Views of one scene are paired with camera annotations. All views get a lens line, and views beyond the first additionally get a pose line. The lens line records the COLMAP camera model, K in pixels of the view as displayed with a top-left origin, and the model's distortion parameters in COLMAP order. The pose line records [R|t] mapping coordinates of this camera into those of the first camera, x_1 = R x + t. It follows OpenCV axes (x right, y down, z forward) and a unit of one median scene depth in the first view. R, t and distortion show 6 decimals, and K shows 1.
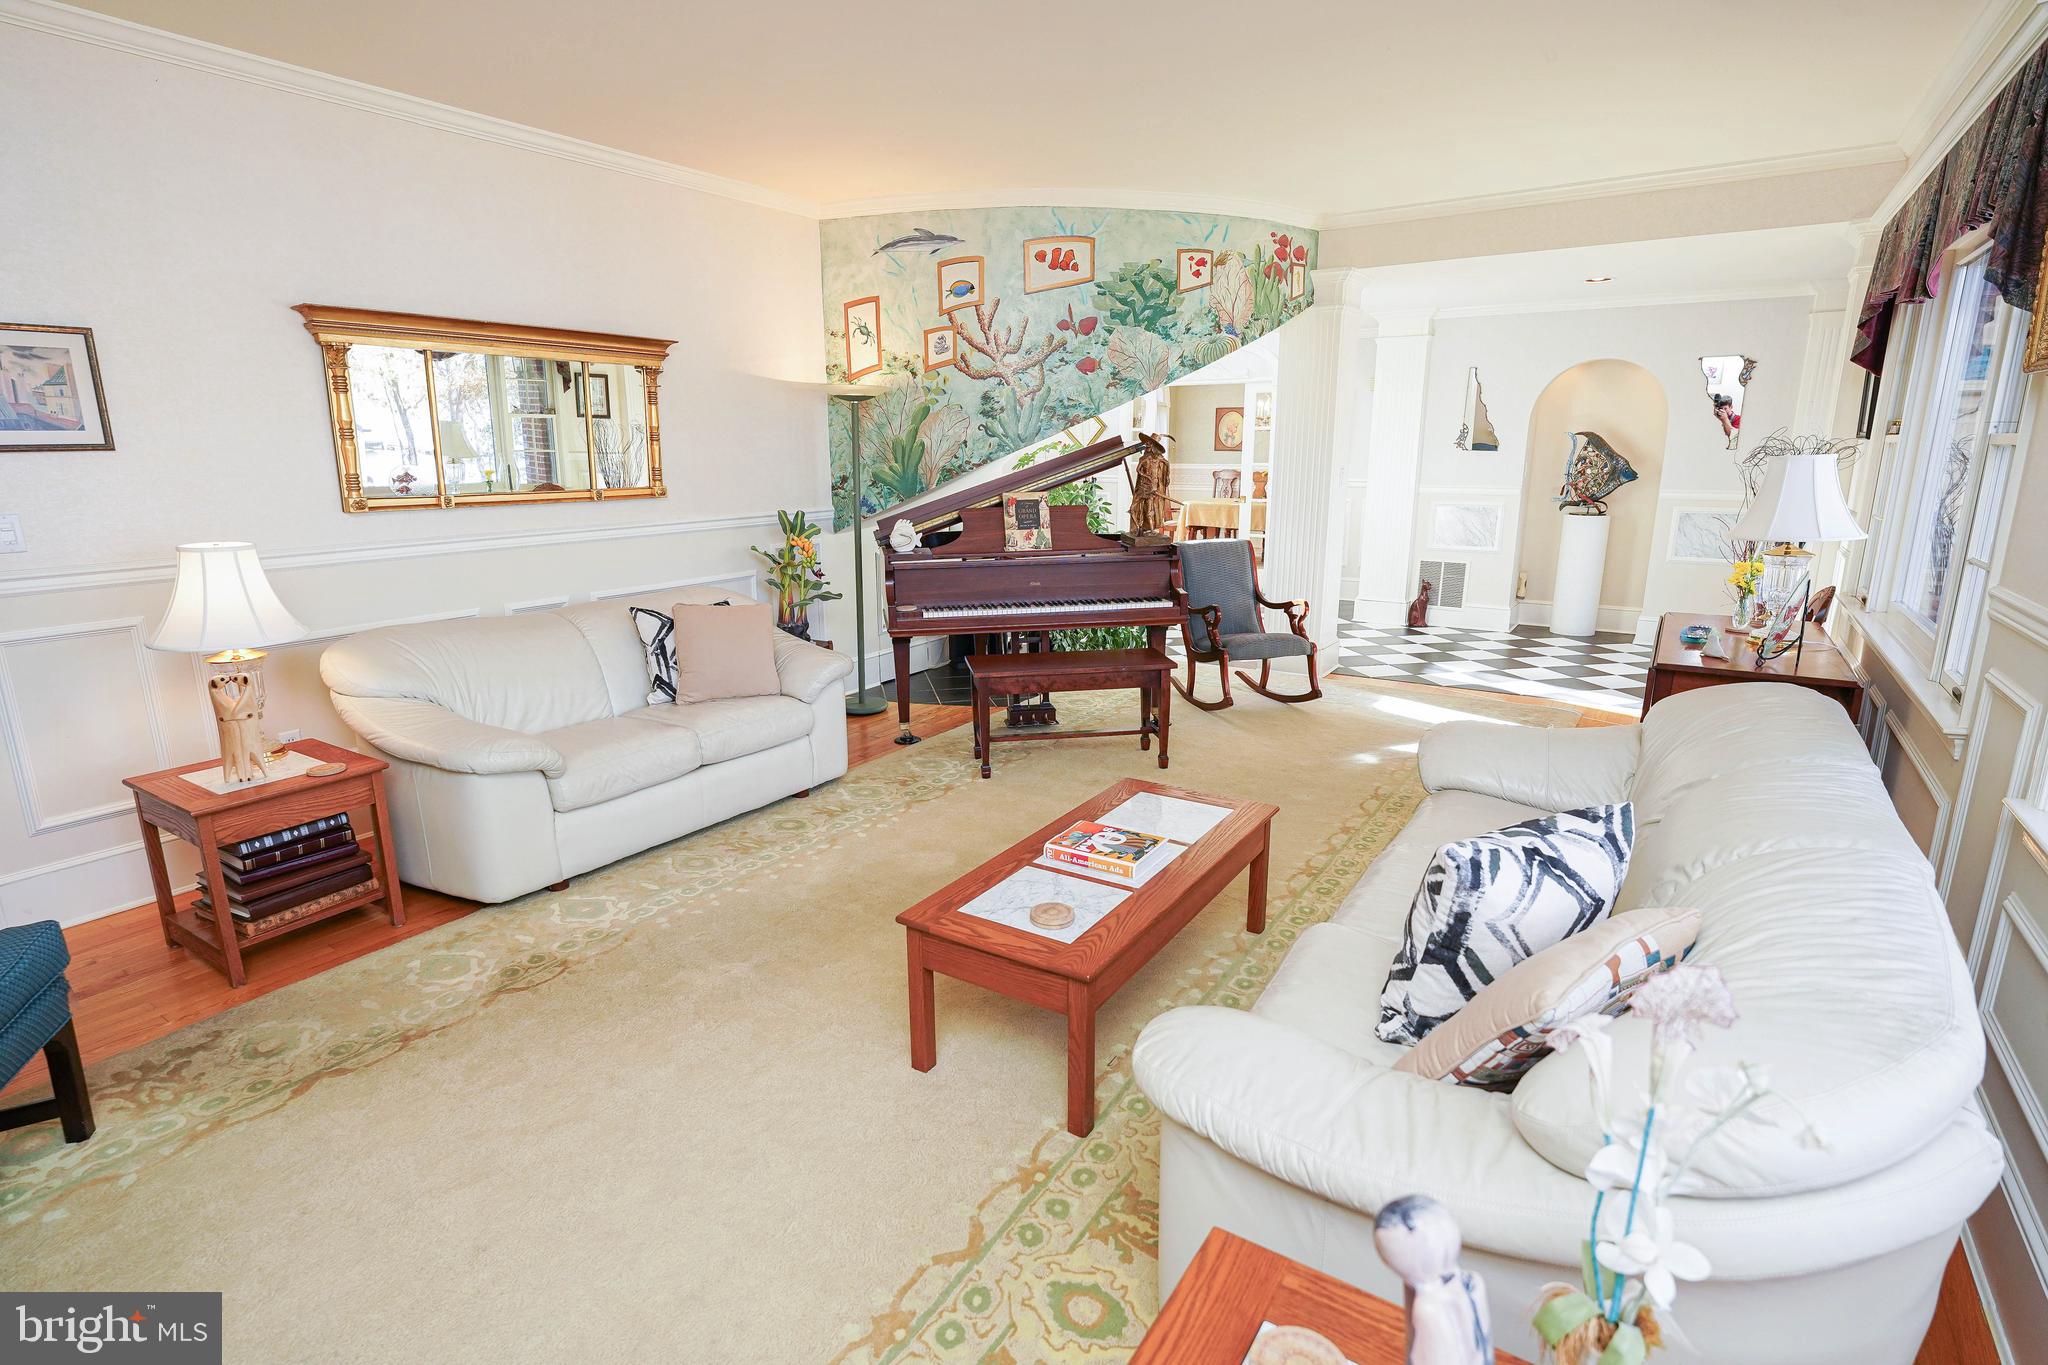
lens RADIAL K [[1009.0, 0, 1005.0], [0, 1009.0, 682.5], [0, 0, 1]] dist [0.000563, 0.000140]
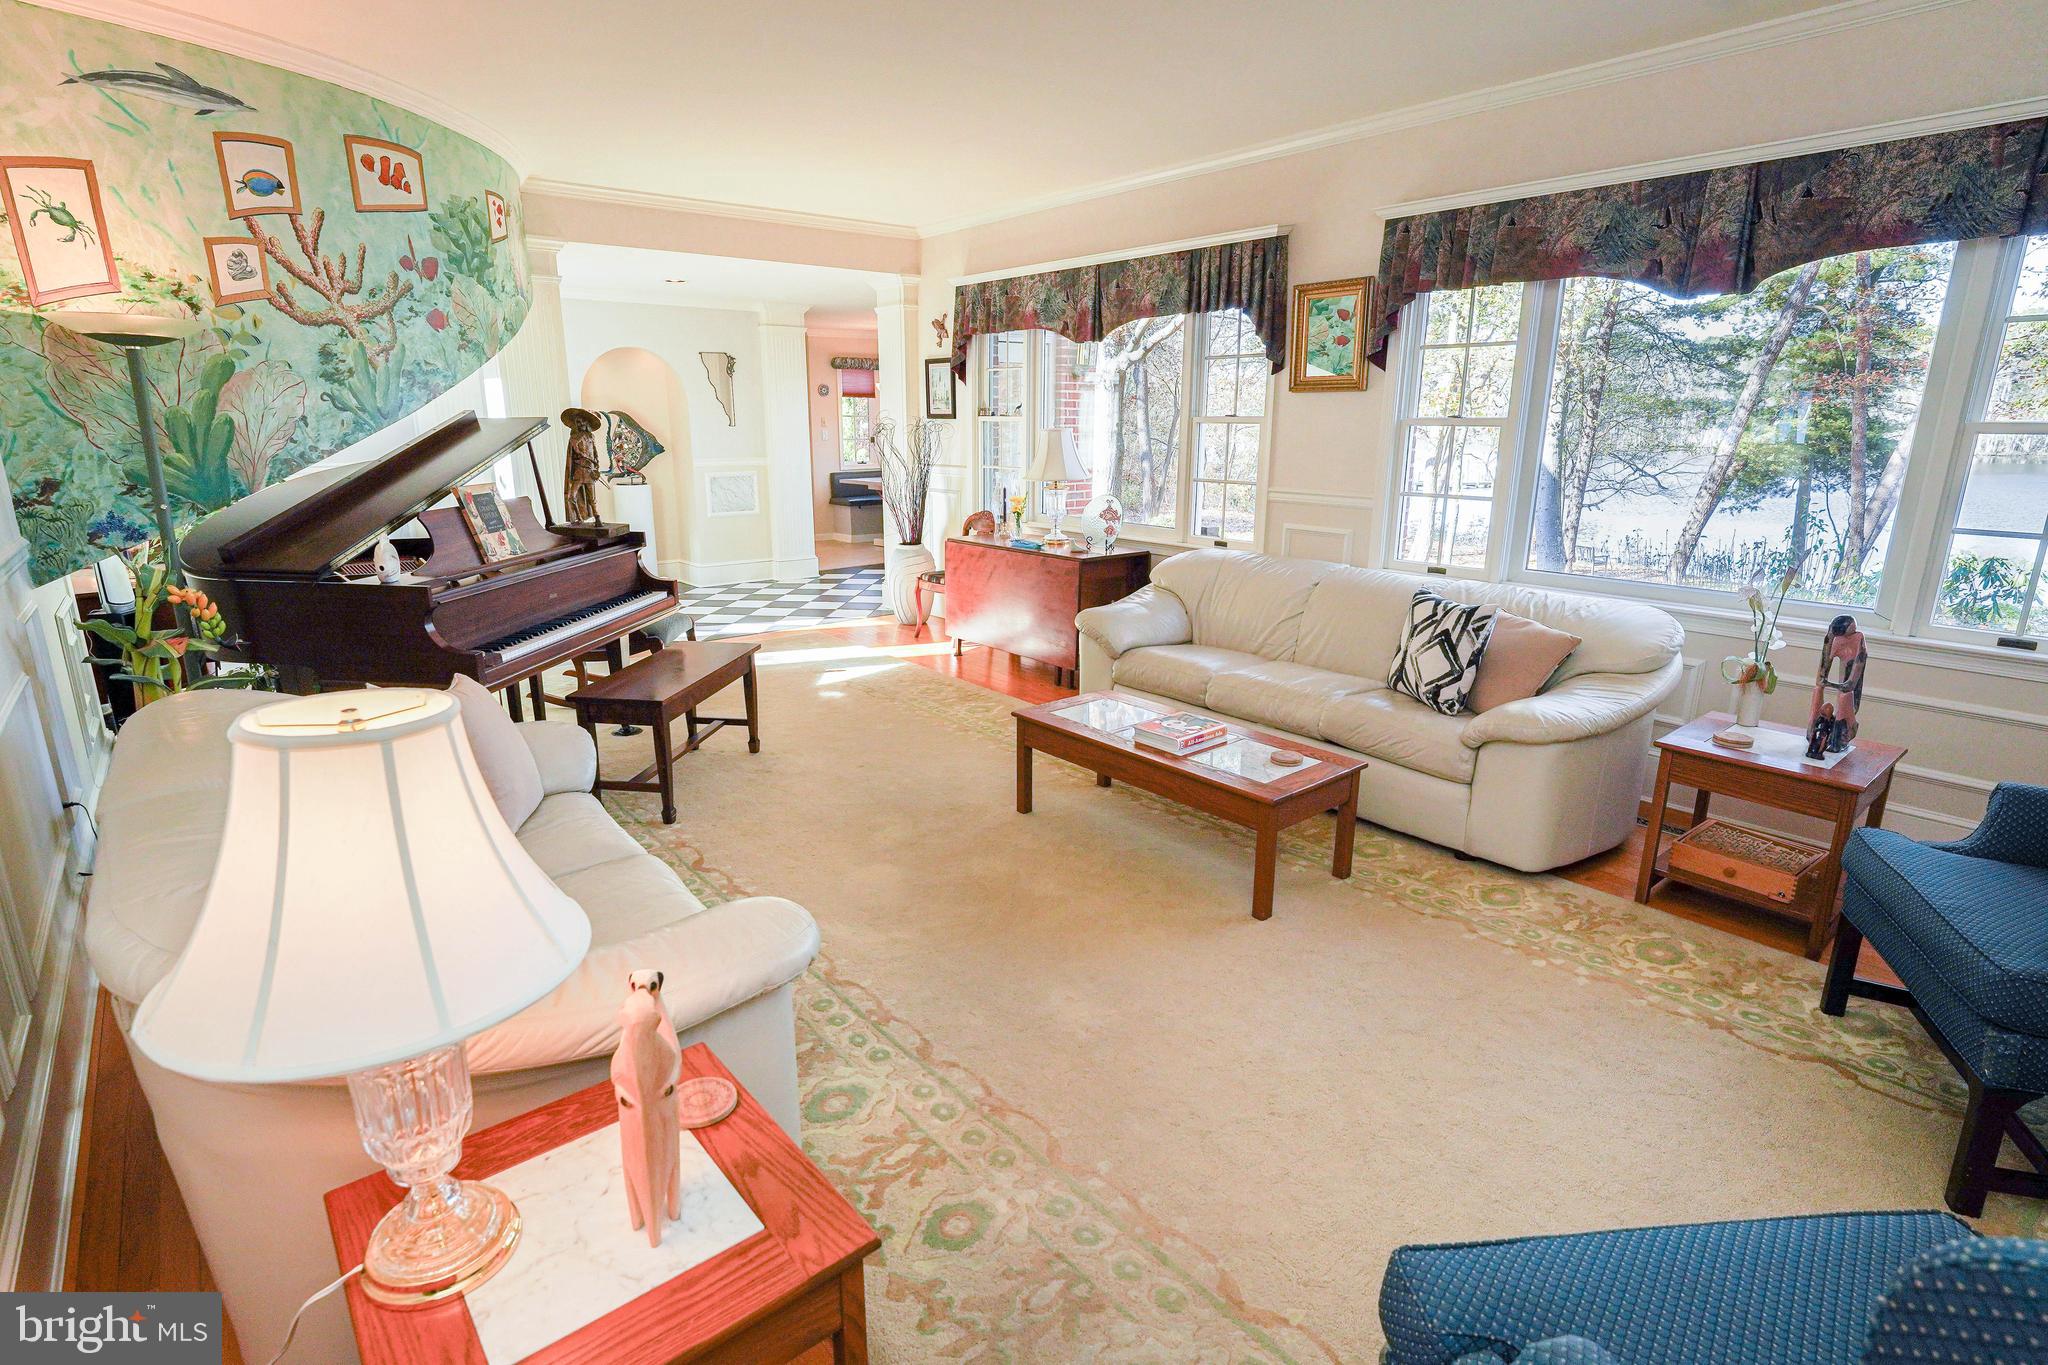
lens RADIAL K [[1009.0, 0, 1004.9], [0, 1009.0, 677.7], [0, 0, 1]] dist [0.000563, 0.000140]
pose [[0.295233, -0.234735, 0.926141, -0.574296], [0.219612, 0.960067, 0.173326, -0.088193], [-0.929843, 0.152220, 0.334994, 0.374452]]
